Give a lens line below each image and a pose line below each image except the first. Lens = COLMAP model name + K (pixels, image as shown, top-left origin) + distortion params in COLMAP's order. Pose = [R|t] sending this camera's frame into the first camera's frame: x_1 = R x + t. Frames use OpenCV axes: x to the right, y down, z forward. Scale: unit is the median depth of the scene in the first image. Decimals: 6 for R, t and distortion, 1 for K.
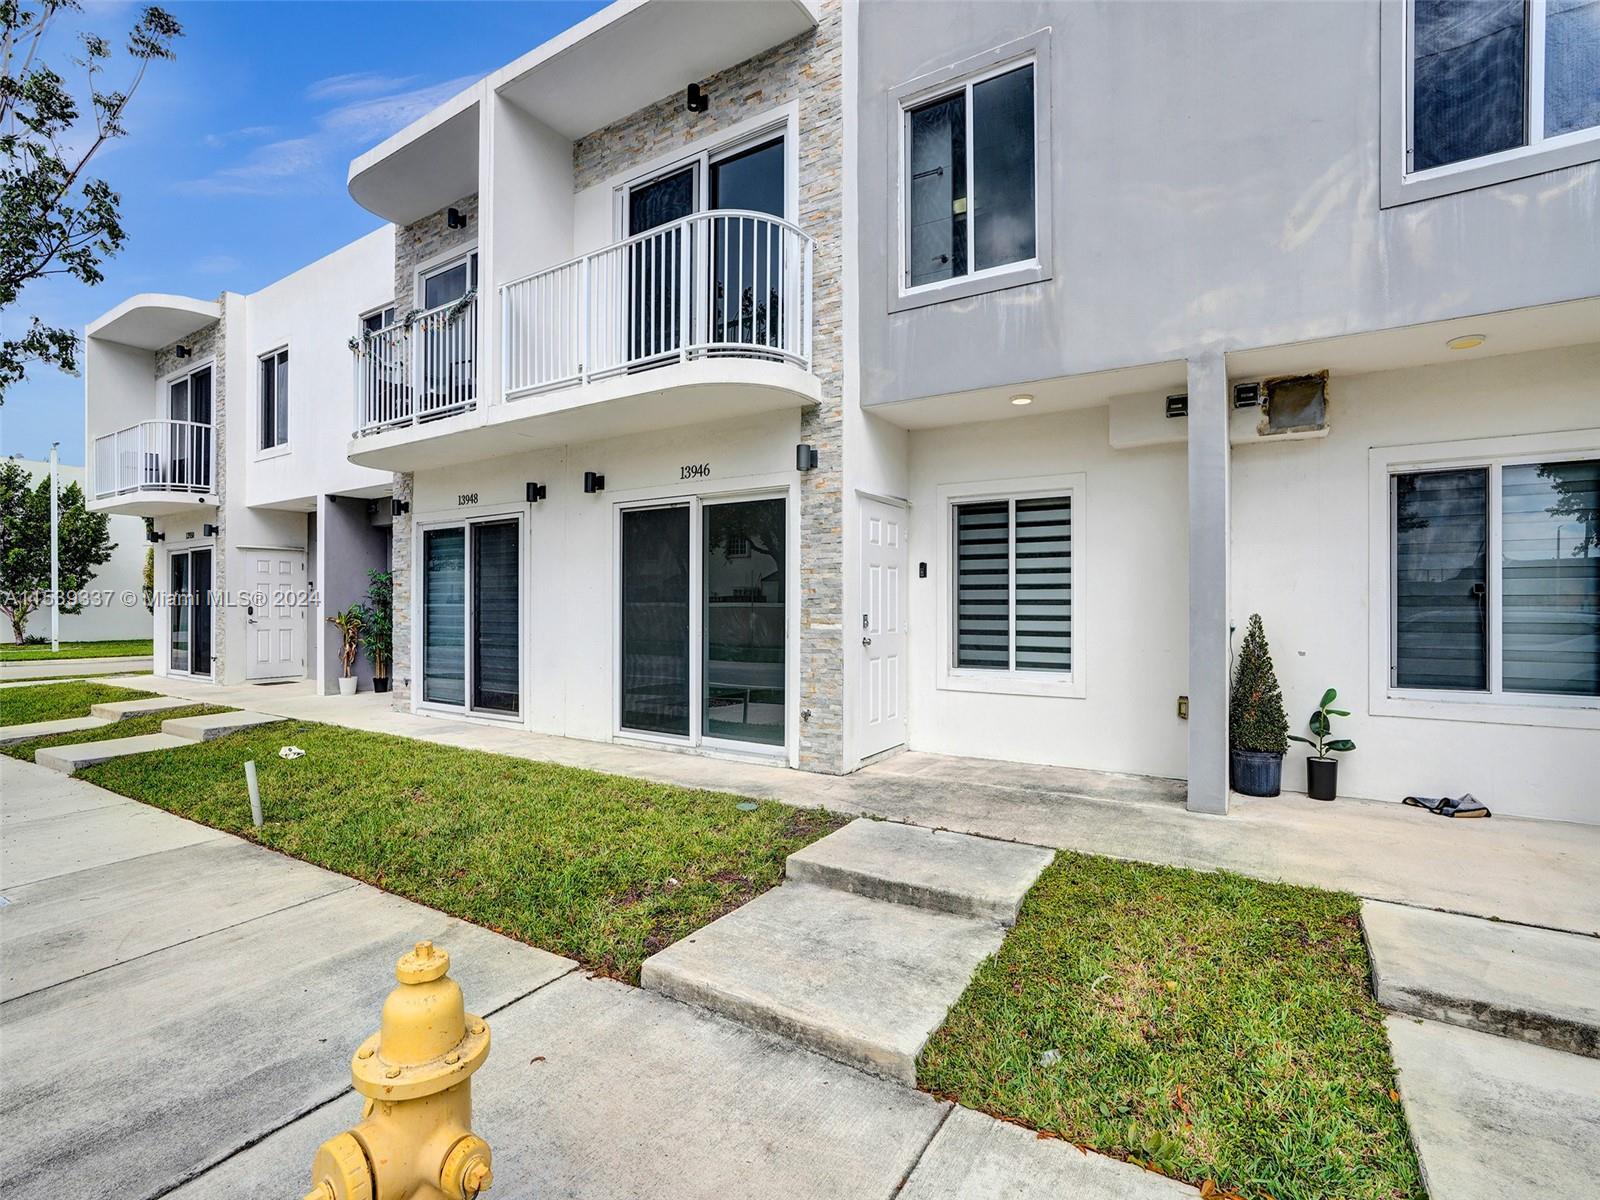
lens RADIAL K [[741.5, 0, 804.9], [0, 741.5, 599.0], [0, 0, 1]] dist [-0.066687, 0.022590]
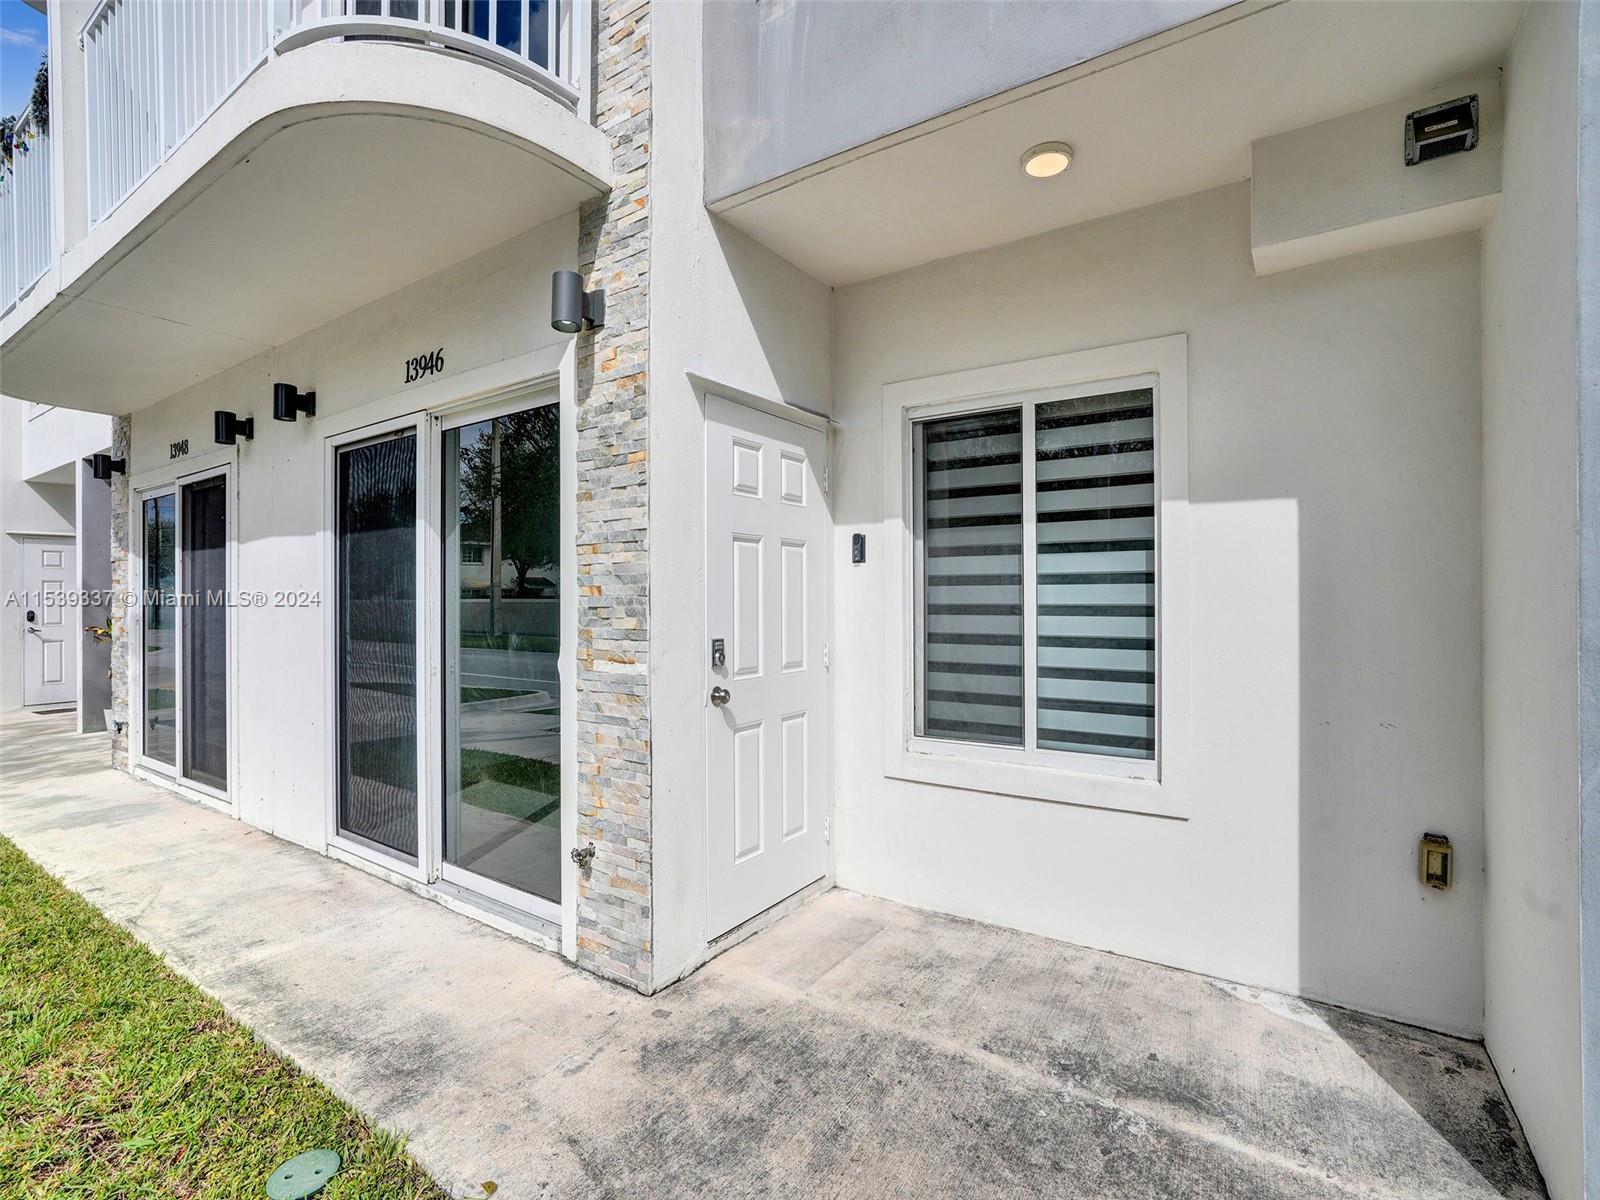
lens RADIAL K [[735.1, 0, 801.6], [0, 735.1, 594.4], [0, 0, 1]] dist [-0.049773, 0.019533]
pose [[0.999411, -0.004730, -0.033992, 0.154234], [0.004786, 0.999987, 0.001563, -0.008517], [0.033984, -0.001725, 0.999421, 0.537795]]
